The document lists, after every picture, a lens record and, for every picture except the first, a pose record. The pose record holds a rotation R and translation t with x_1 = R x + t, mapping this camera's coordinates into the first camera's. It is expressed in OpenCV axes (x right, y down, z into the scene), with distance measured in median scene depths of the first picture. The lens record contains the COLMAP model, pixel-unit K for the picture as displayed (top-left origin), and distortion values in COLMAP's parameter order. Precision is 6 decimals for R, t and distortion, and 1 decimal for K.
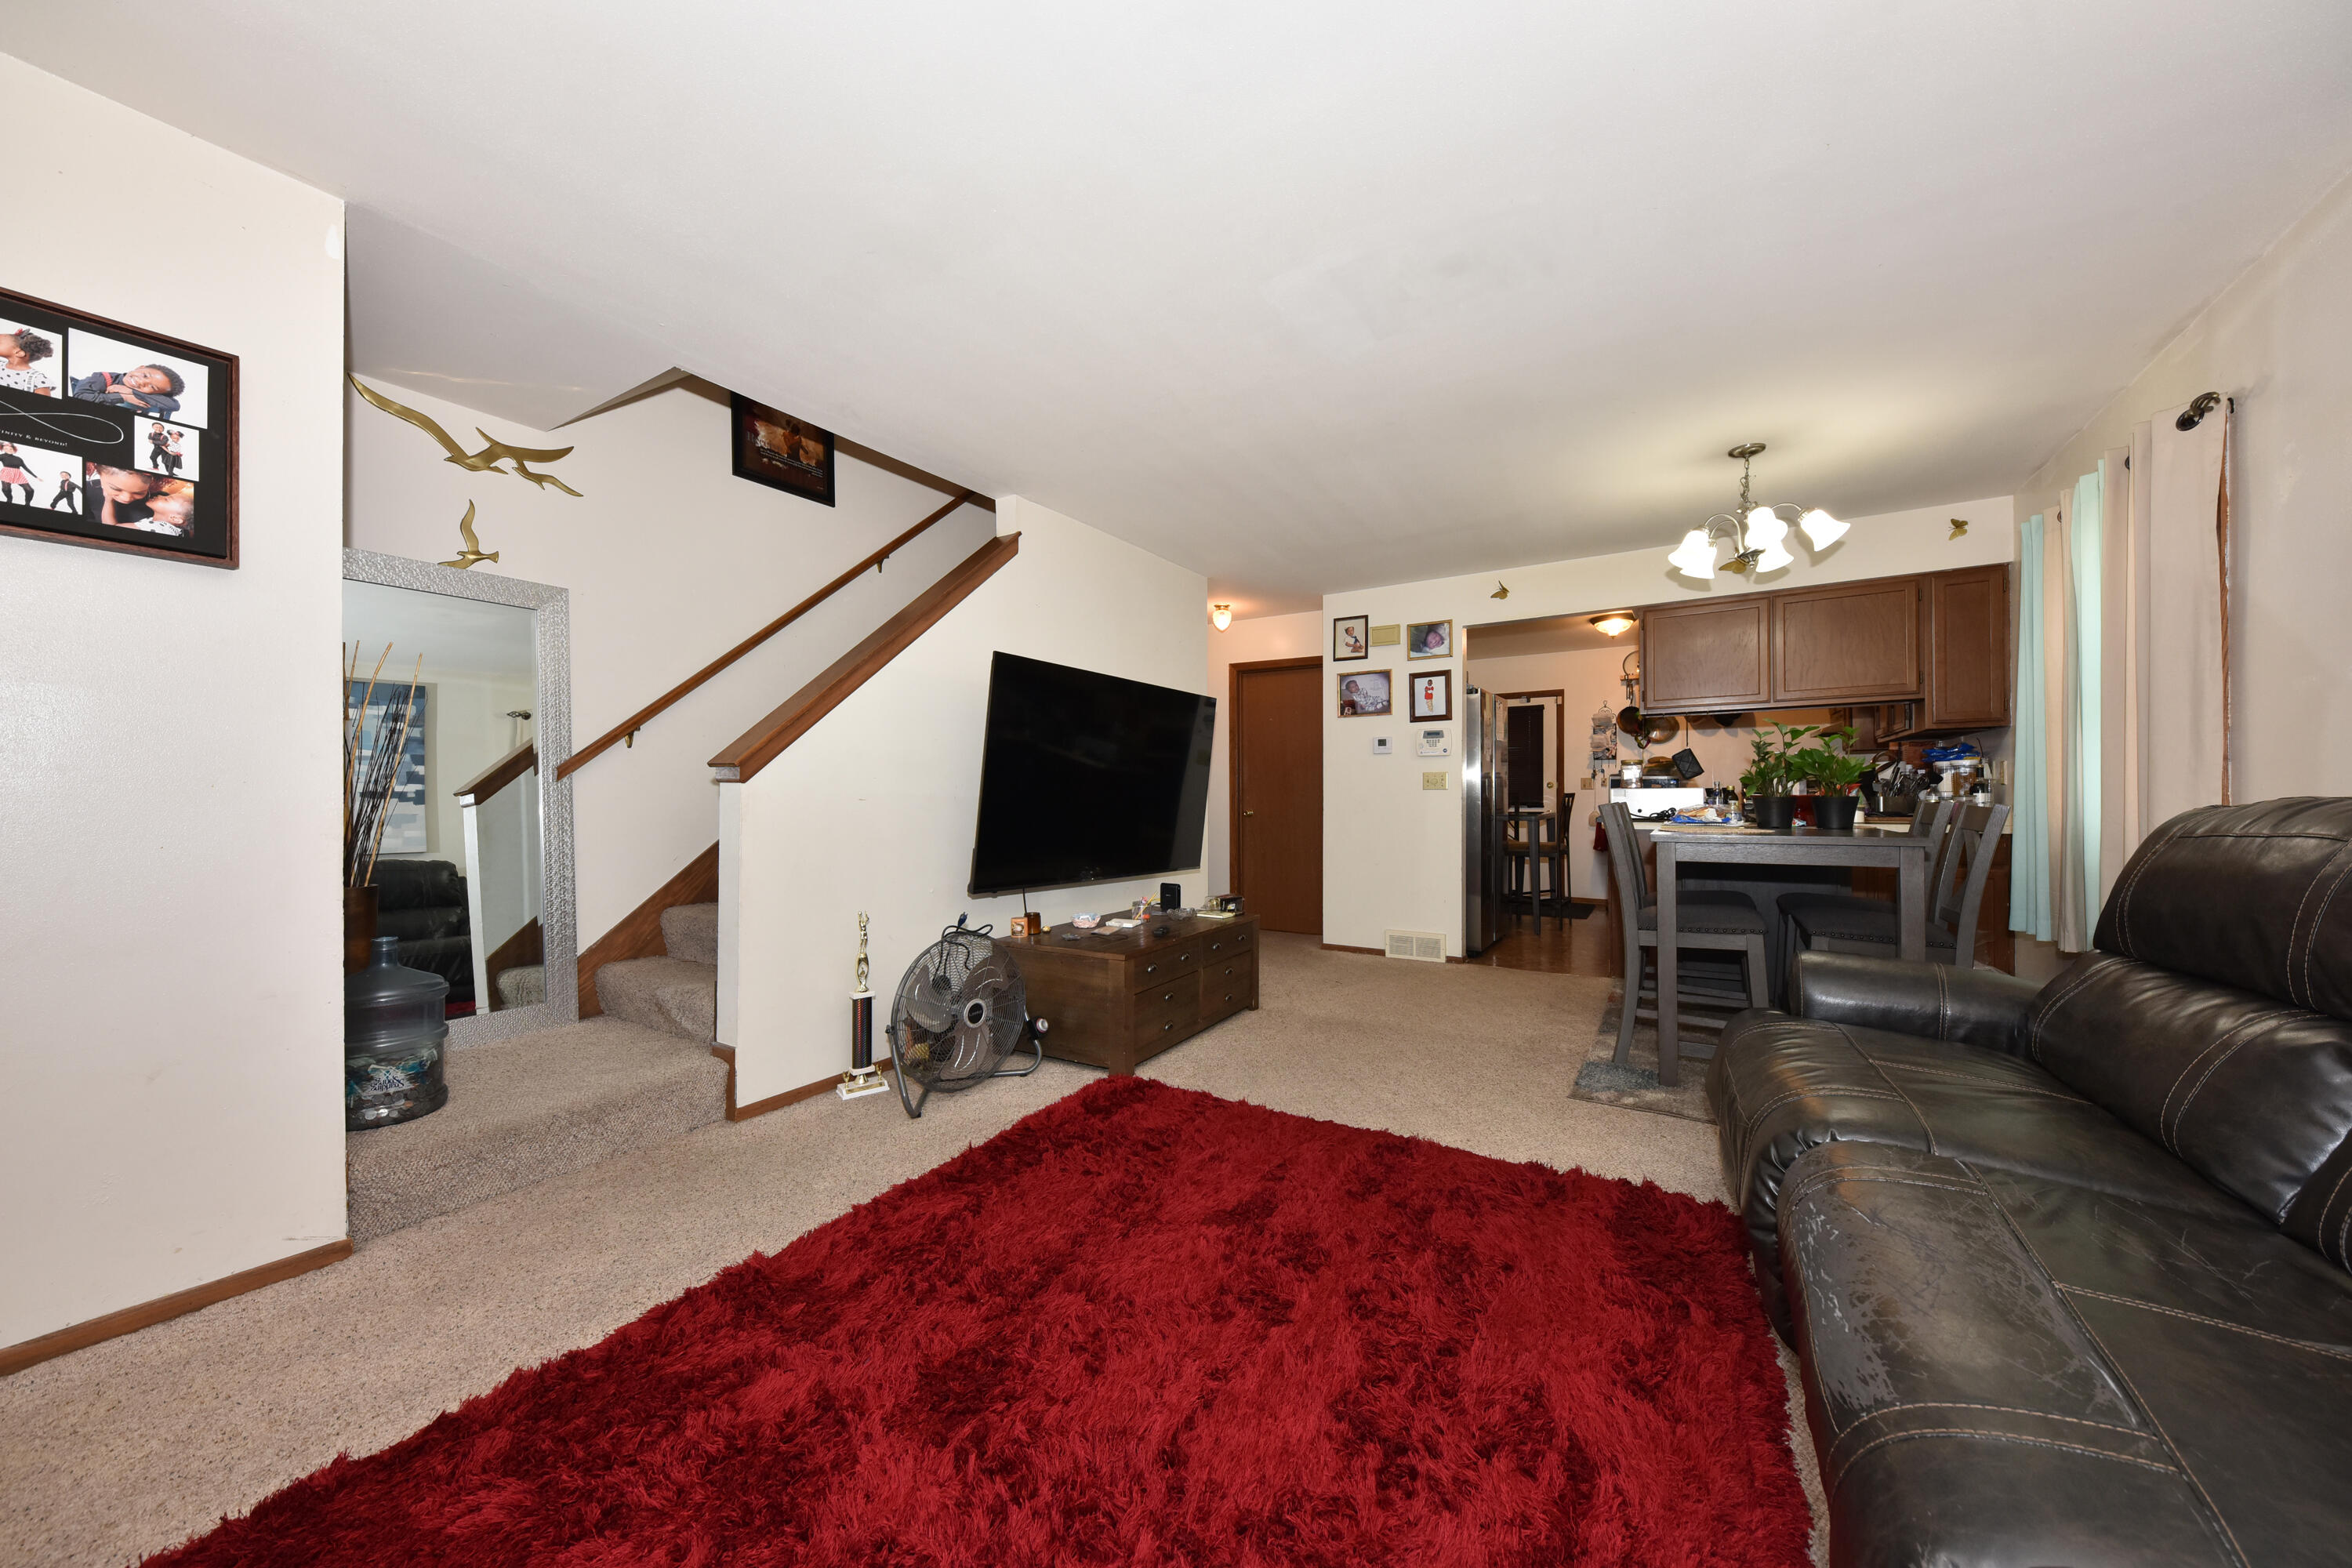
lens RADIAL K [[844.9, 0, 1174.3], [0, 844.9, 794.5], [0, 0, 1]] dist [0.006659, -0.004872]
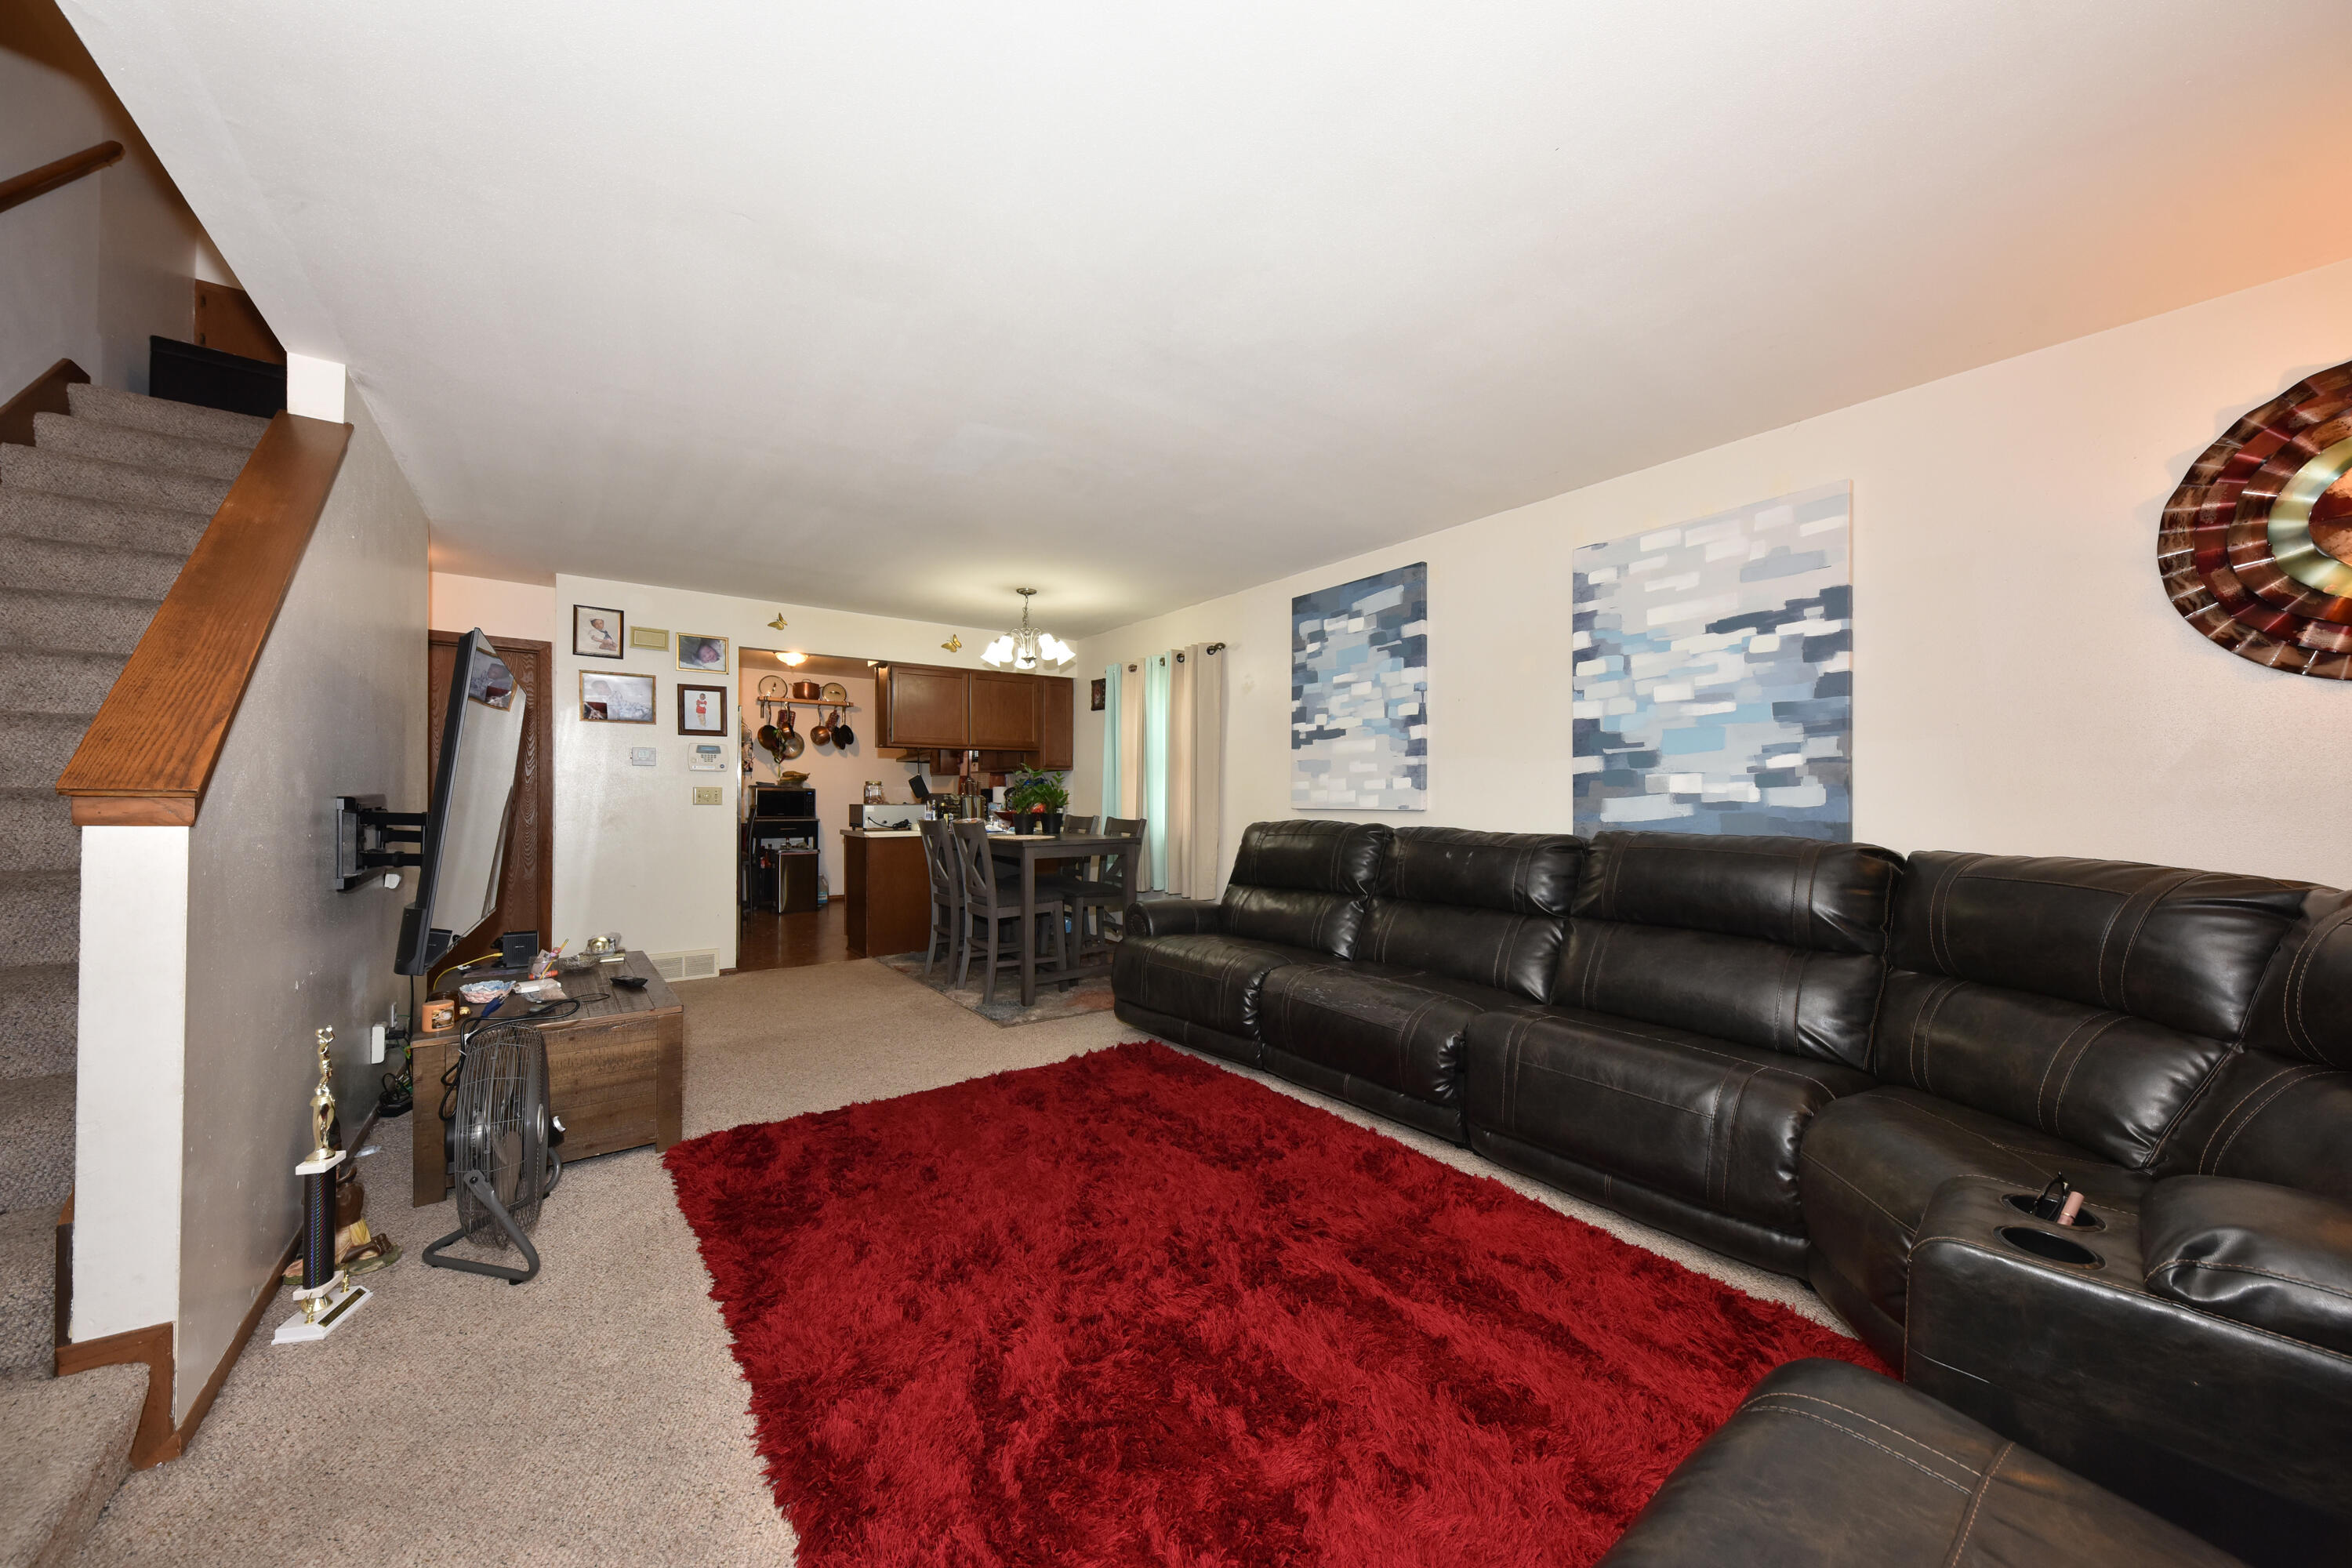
lens RADIAL K [[844.9, 0, 1213.5], [0, 844.9, 797.2], [0, 0, 1]] dist [0.006659, -0.004872]
pose [[0.326718, 0.002321, 0.945119, -0.438385], [-0.009548, 0.999954, 0.000844, -0.021327], [-0.945074, -0.009300, 0.326725, 0.112150]]
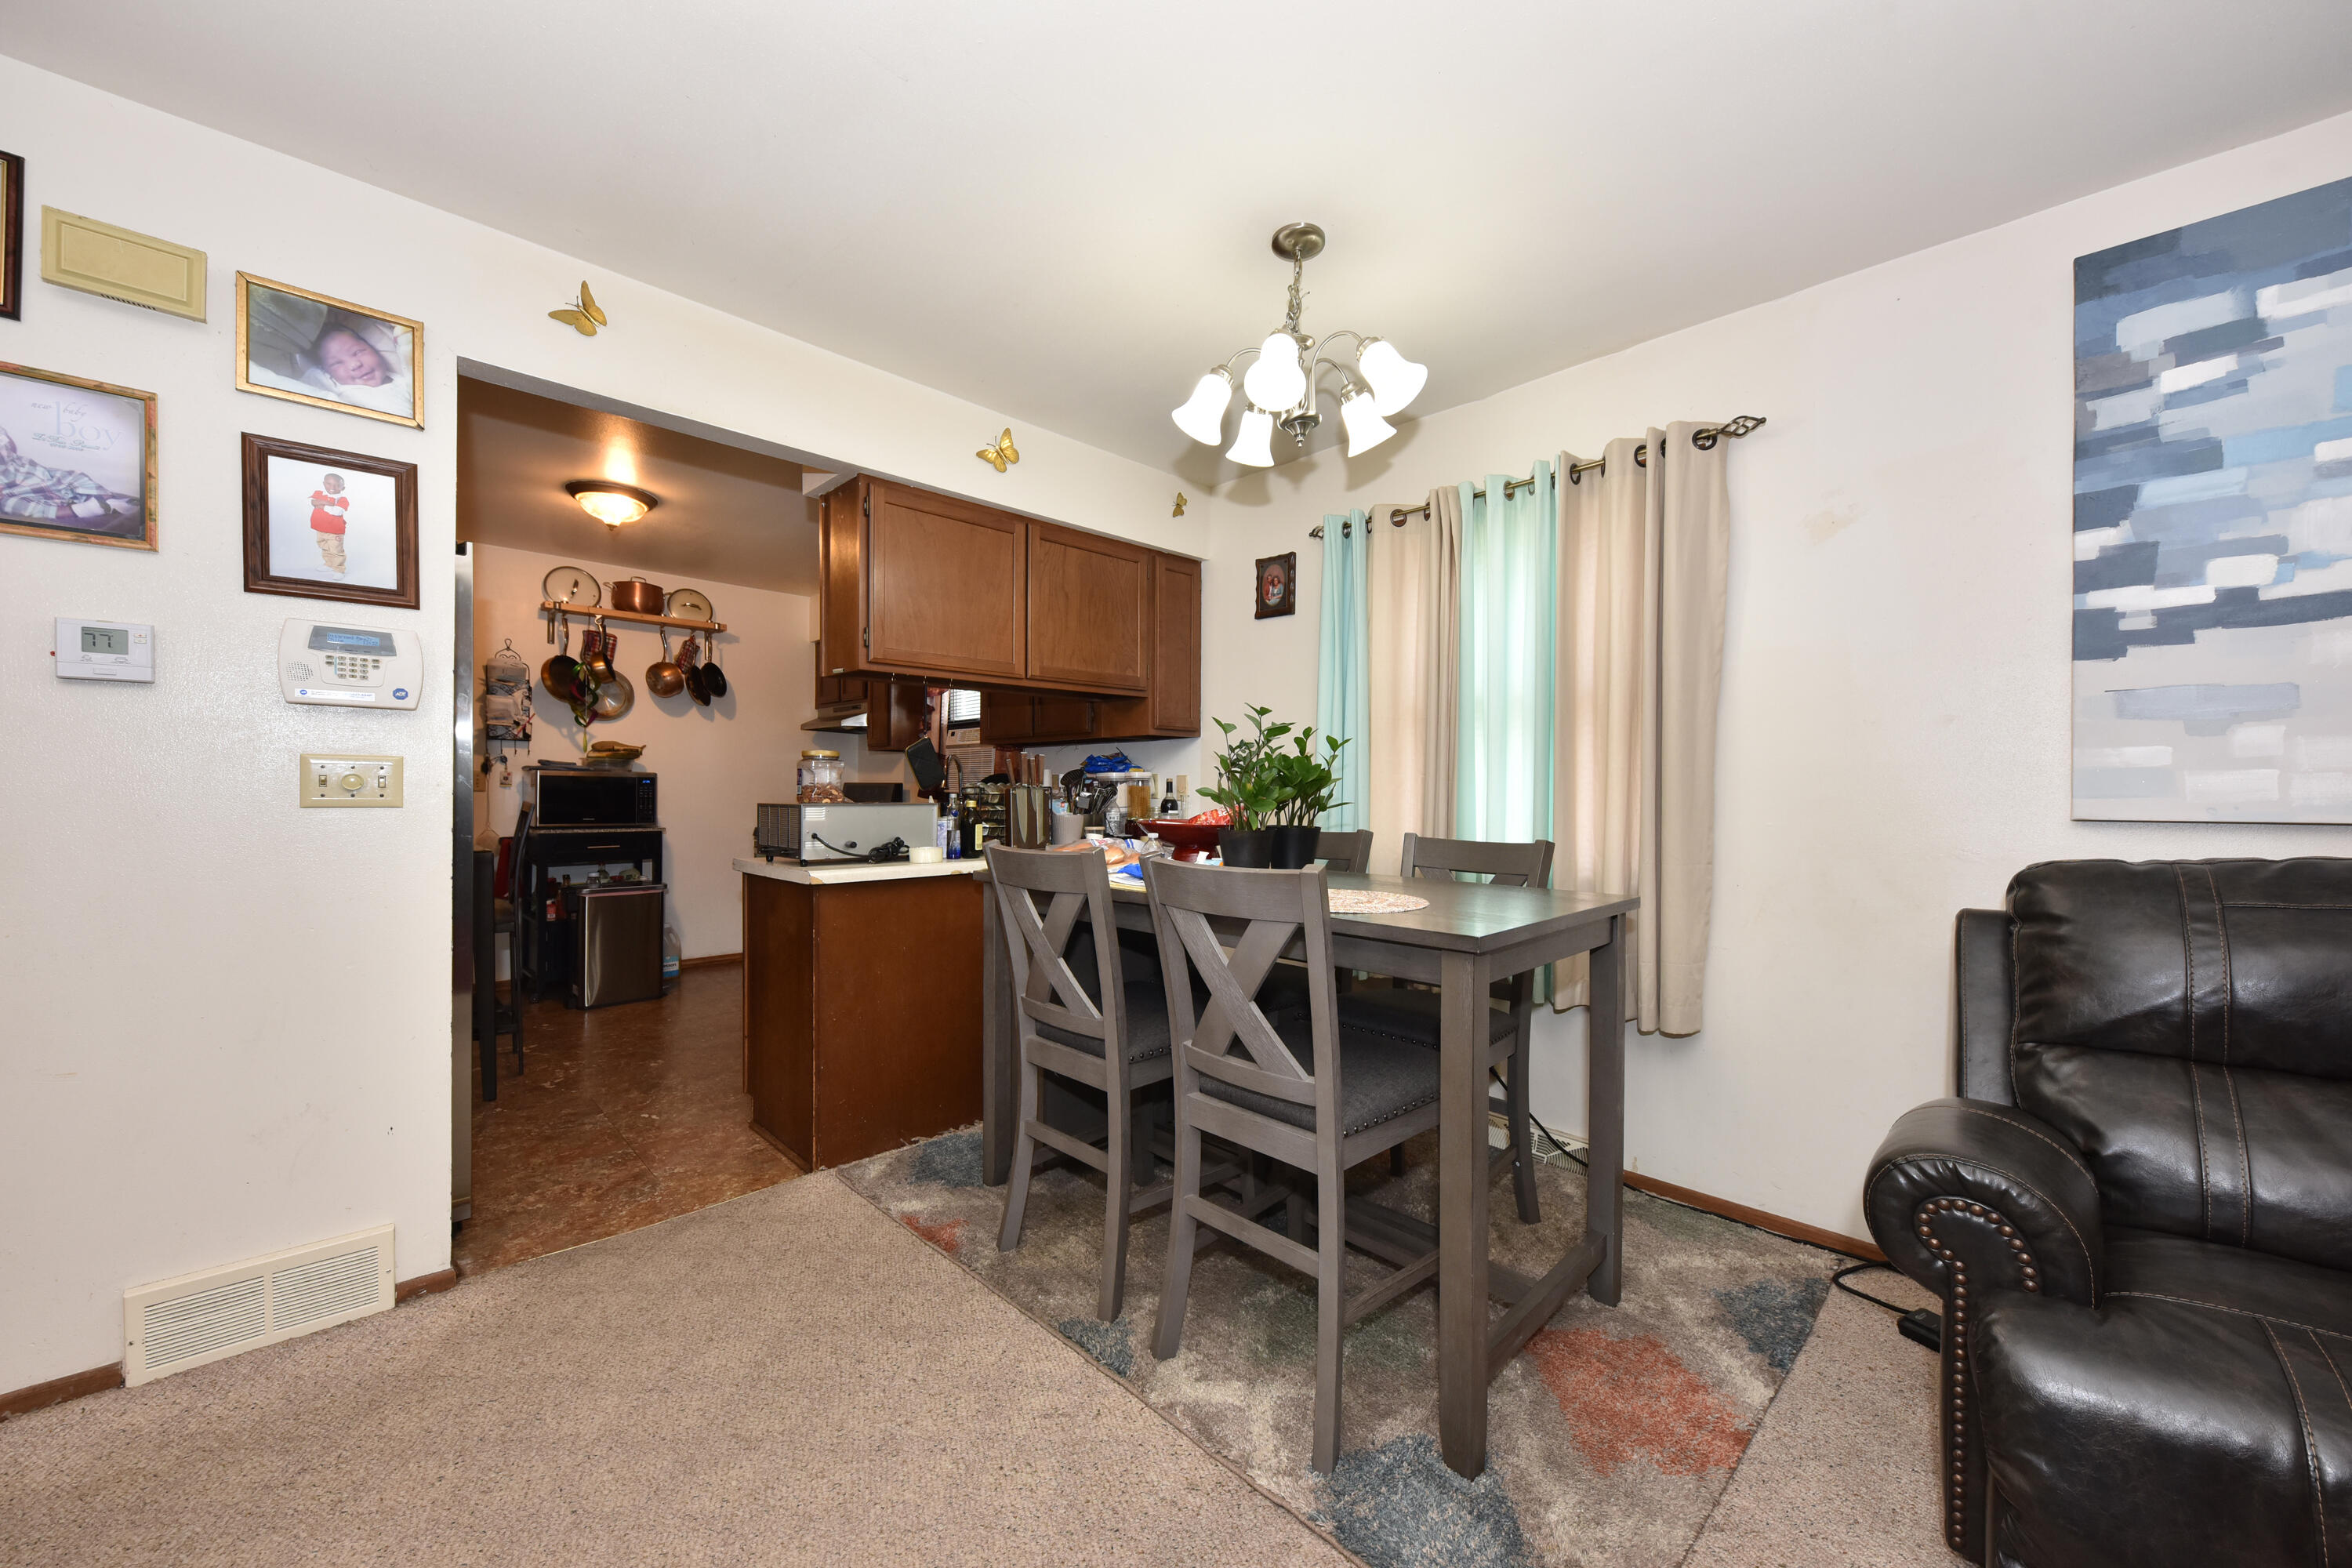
lens RADIAL K [[844.9, 0, 1185.3], [0, 844.9, 796.8], [0, 0, 1]] dist [0.006659, -0.004872]
pose [[0.190236, -0.002822, 0.981734, 0.041656], [-0.011843, 0.999917, 0.005170, -0.015821], [-0.981667, -0.012610, 0.190187, 0.612126]]
